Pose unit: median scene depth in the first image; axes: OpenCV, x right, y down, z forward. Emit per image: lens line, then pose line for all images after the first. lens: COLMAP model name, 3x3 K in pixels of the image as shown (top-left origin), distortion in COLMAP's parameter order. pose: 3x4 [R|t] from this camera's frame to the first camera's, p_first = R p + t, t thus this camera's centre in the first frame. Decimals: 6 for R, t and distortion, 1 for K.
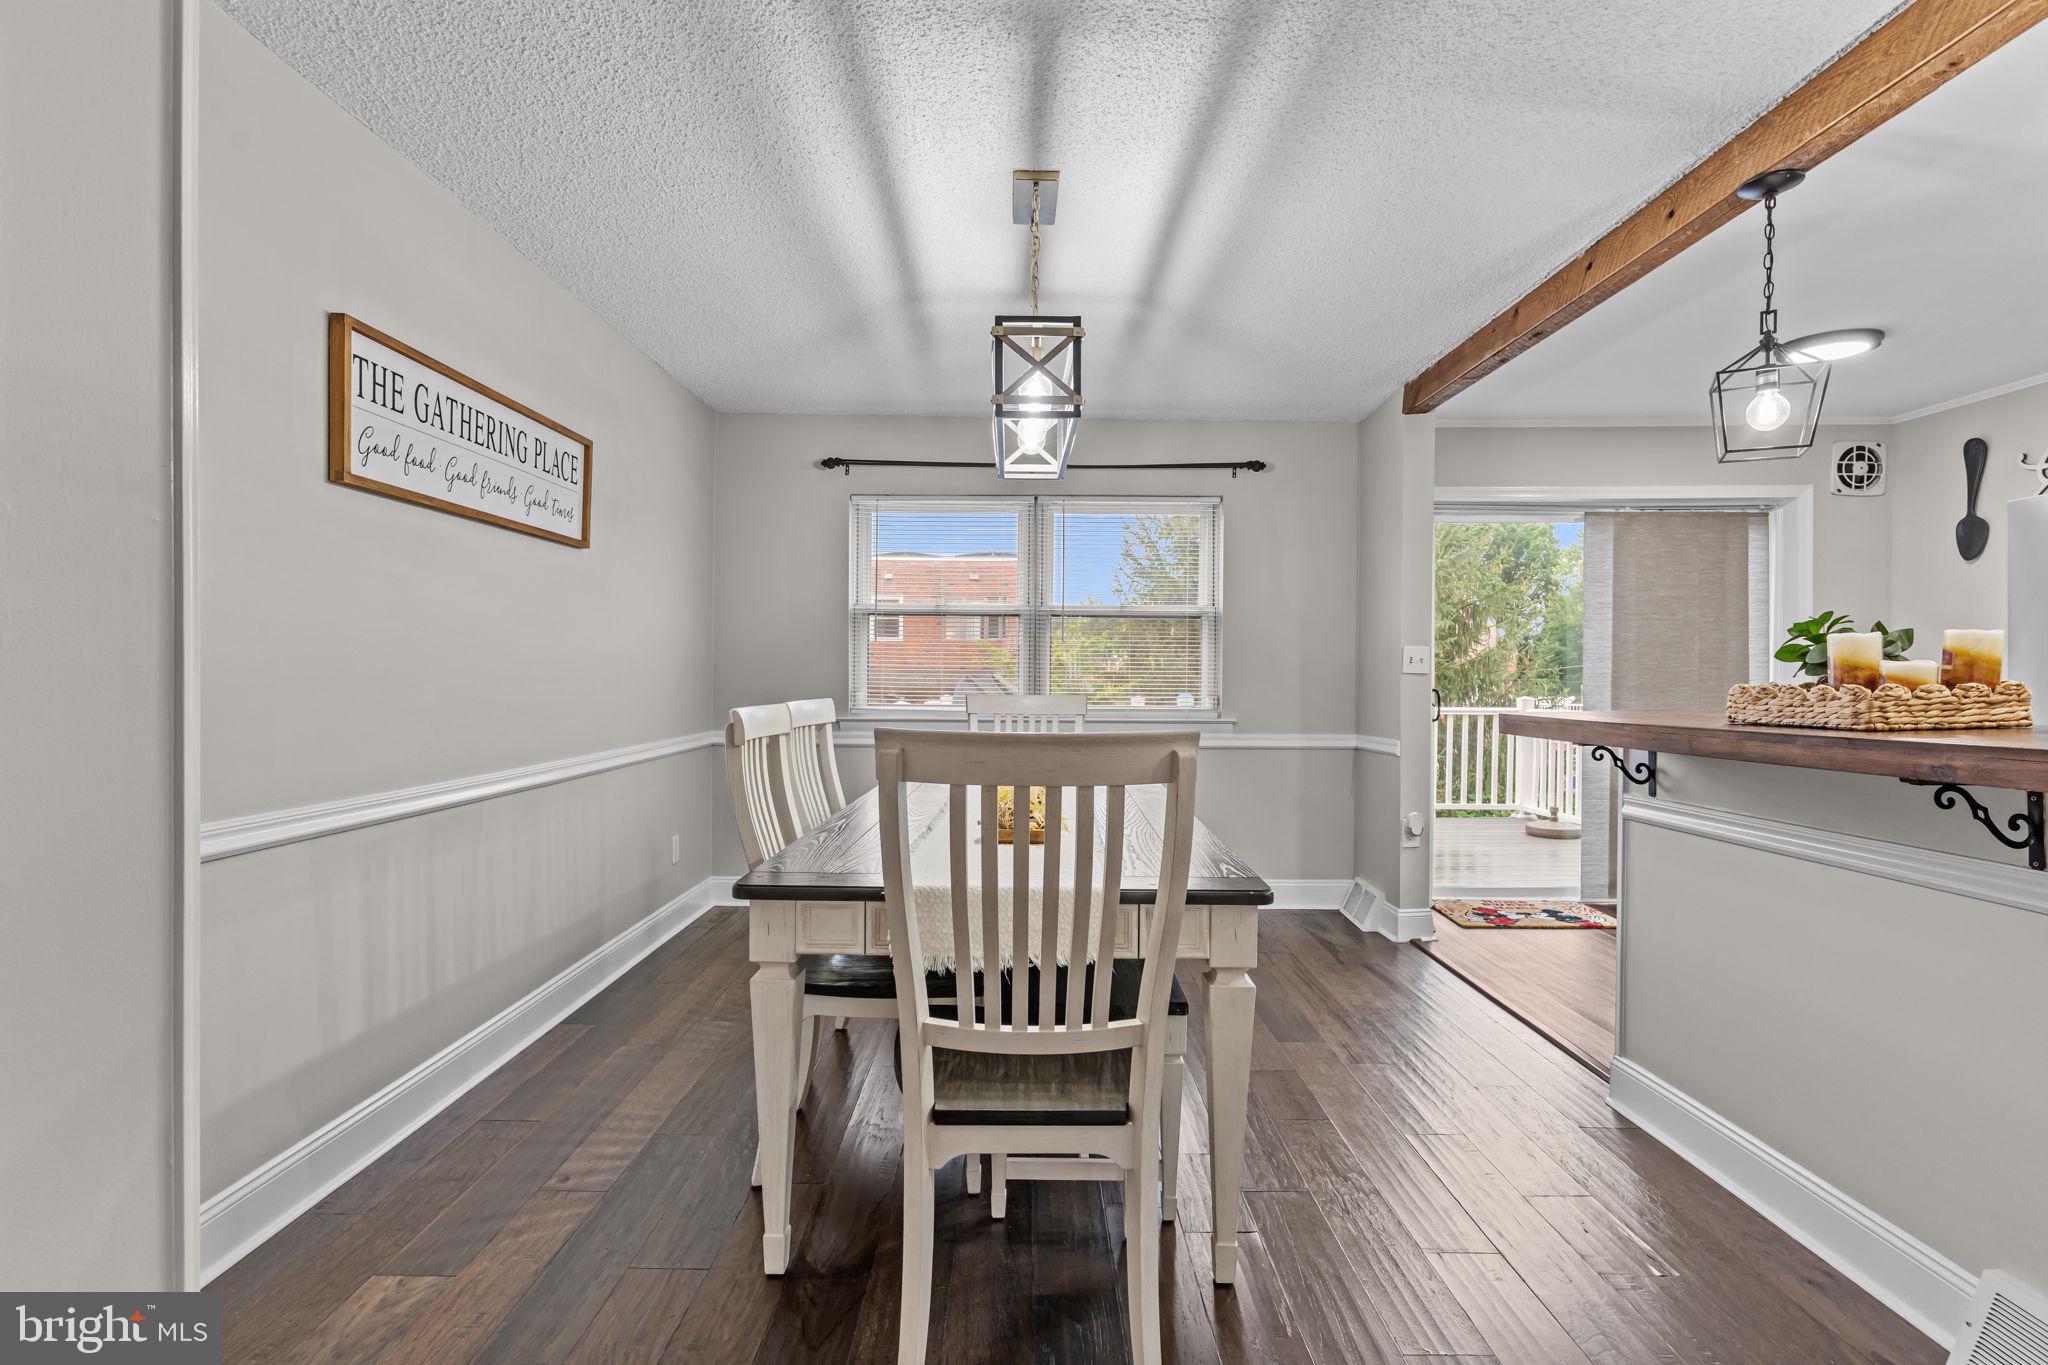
lens RADIAL K [[997.0, 0, 1030.1], [0, 997.0, 691.9], [0, 0, 1]] dist [0.001581, -0.000200]
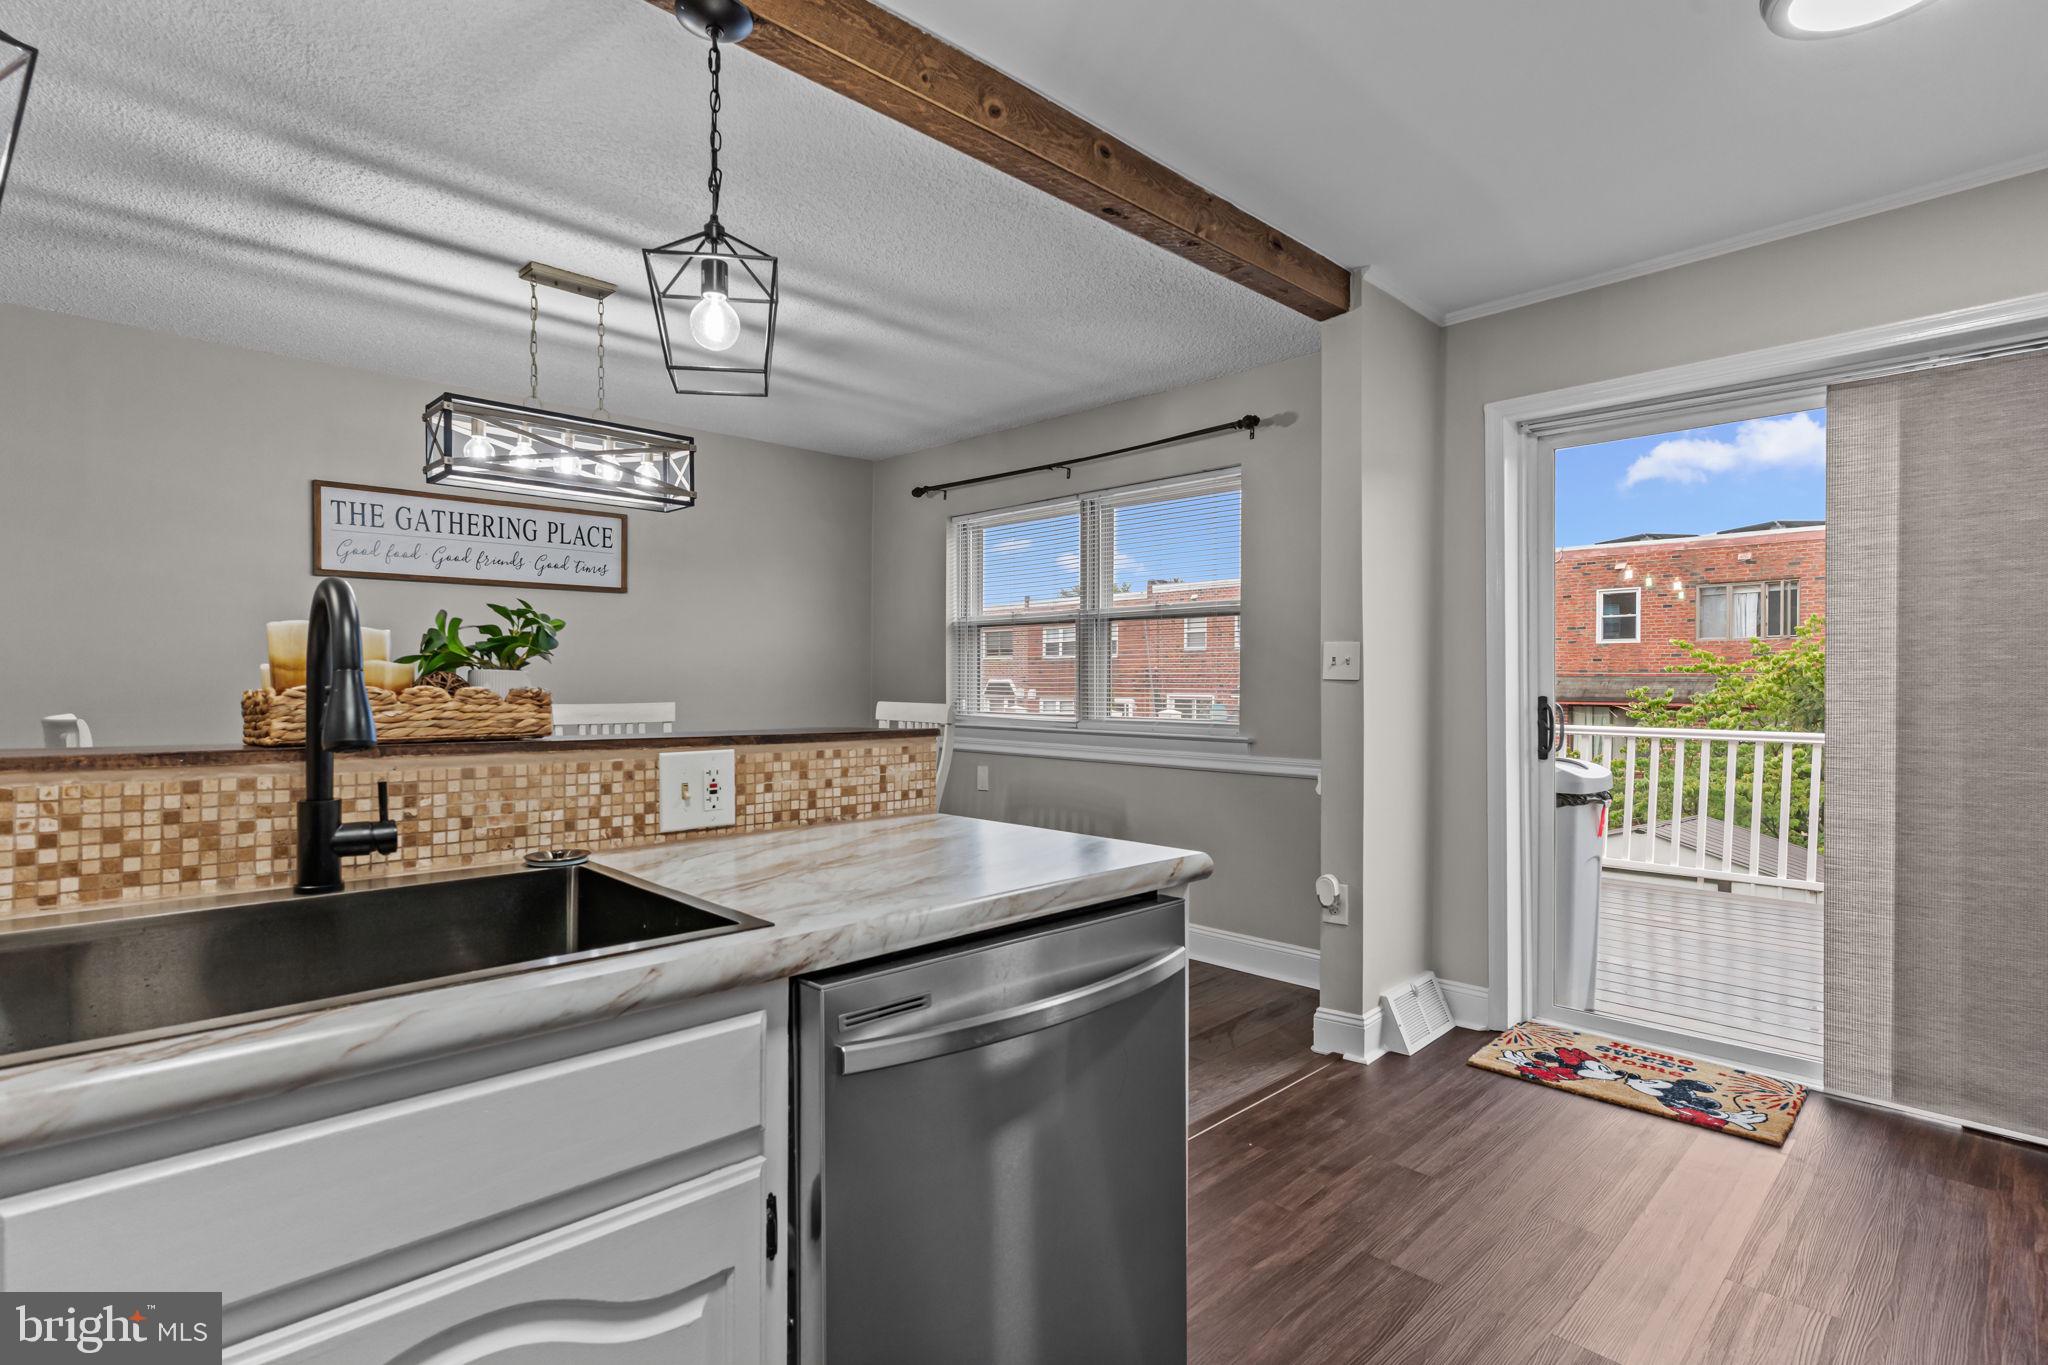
lens RADIAL K [[1010.7, 0, 1026.6], [0, 1010.7, 688.9], [0, 0, 1]] dist [0.005618, 0.000268]
pose [[0.693358, 0.002268, -0.720590, 1.137472], [-0.010847, 0.999915, -0.007289, -0.006792], [0.720512, 0.012870, 0.693323, 0.512837]]
